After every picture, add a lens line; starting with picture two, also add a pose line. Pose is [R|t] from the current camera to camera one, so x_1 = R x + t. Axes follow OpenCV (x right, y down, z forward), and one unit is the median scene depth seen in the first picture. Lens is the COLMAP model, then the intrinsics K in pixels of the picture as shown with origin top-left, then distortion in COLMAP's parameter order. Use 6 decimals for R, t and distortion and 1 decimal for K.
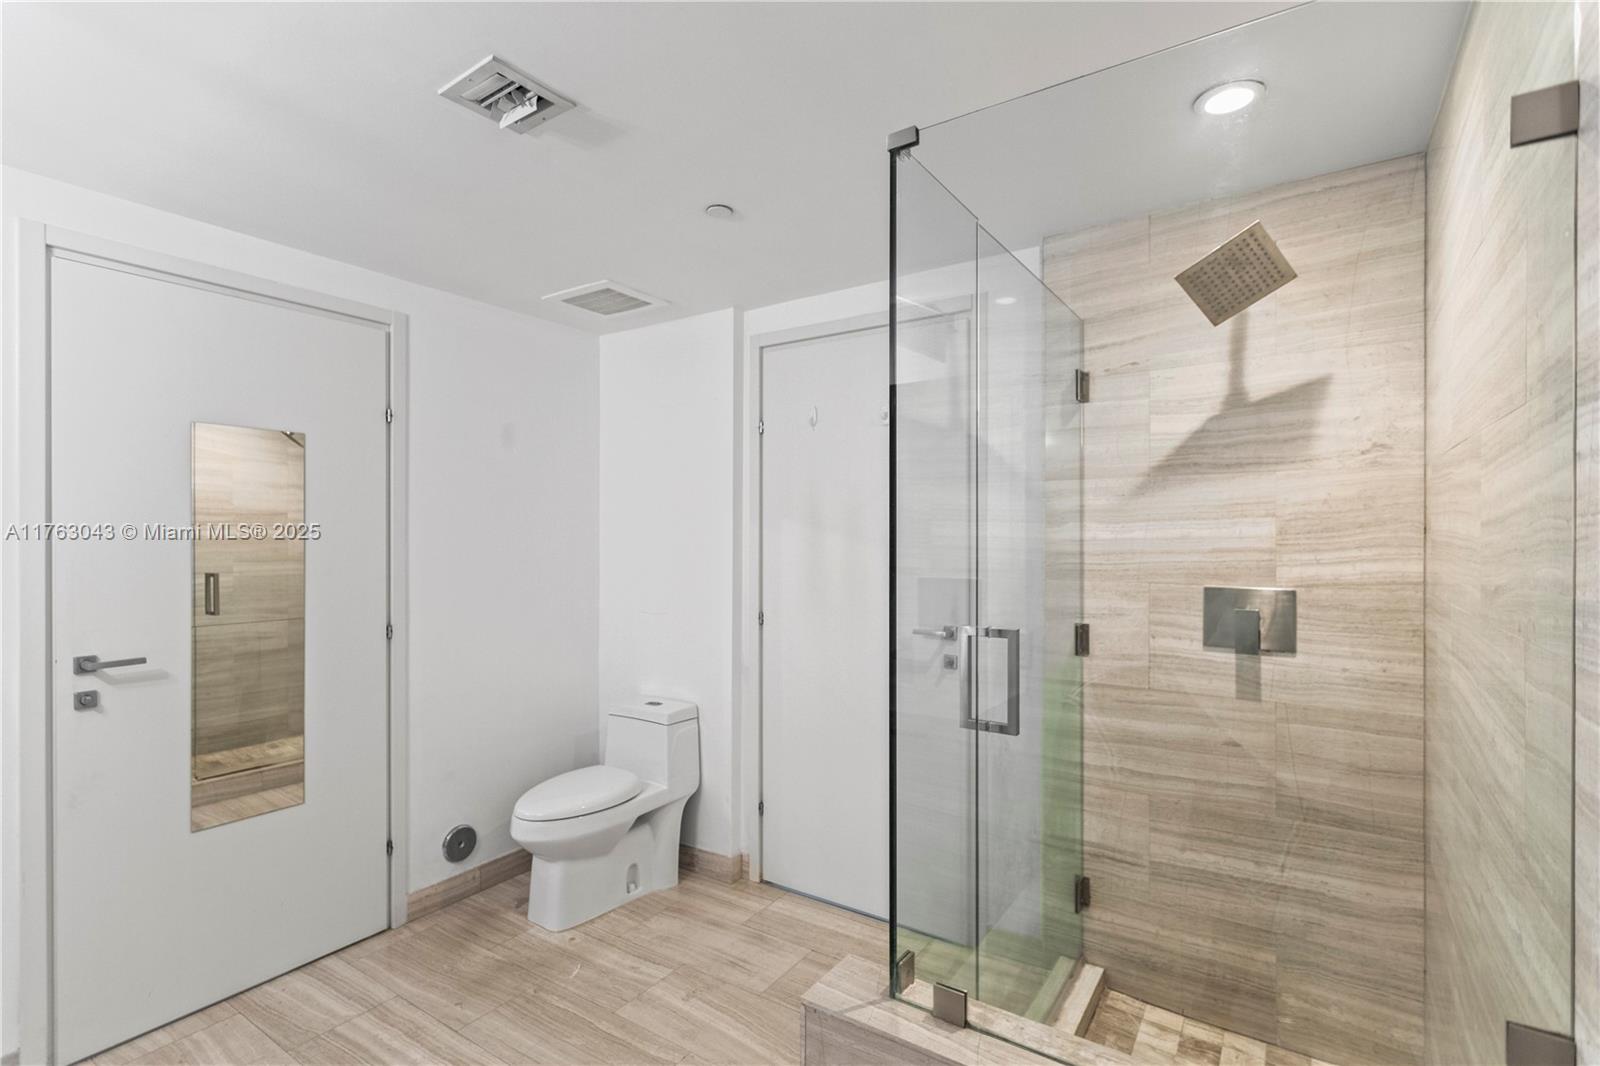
lens RADIAL K [[762.4, 0, 789.7], [0, 762.4, 537.3], [0, 0, 1]] dist [0.004662, 0.000365]
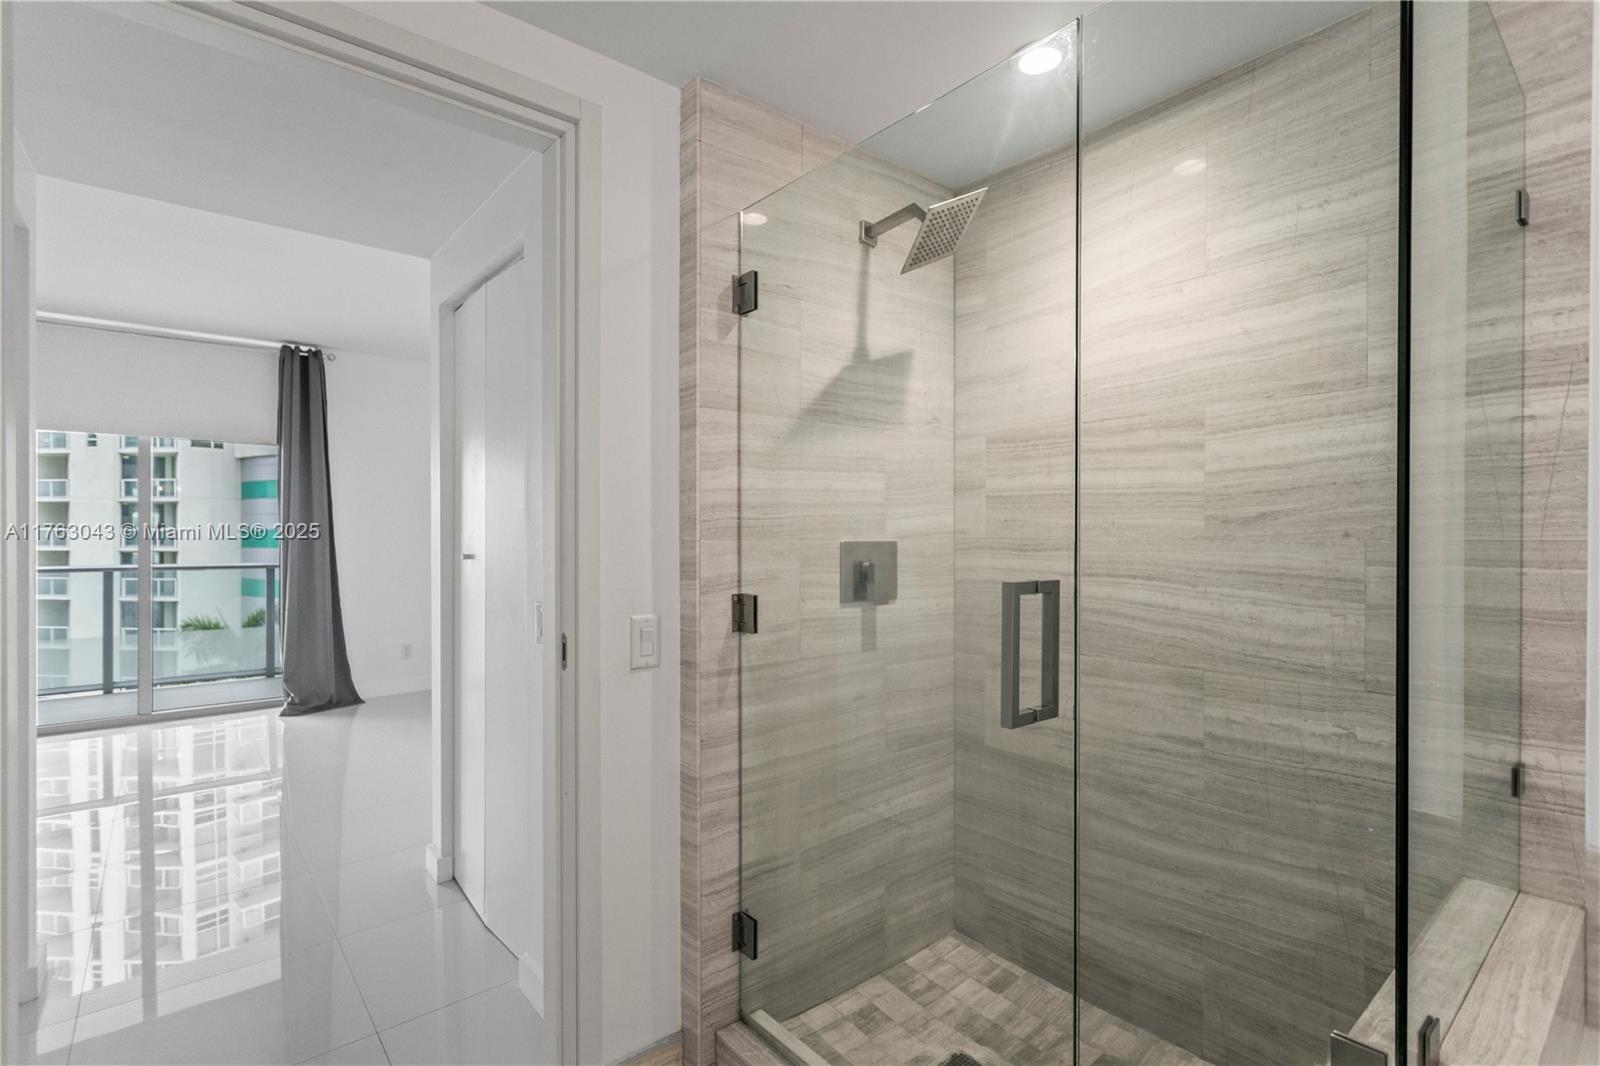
lens RADIAL K [[762.4, 0, 788.2], [0, 762.4, 536.8], [0, 0, 1]] dist [0.004662, 0.000365]
pose [[0.269877, -0.001858, 0.962893, -0.364896], [0.001675, 0.999998, 0.001460, 0.052212], [-0.962893, 0.001219, 0.269879, 0.732712]]
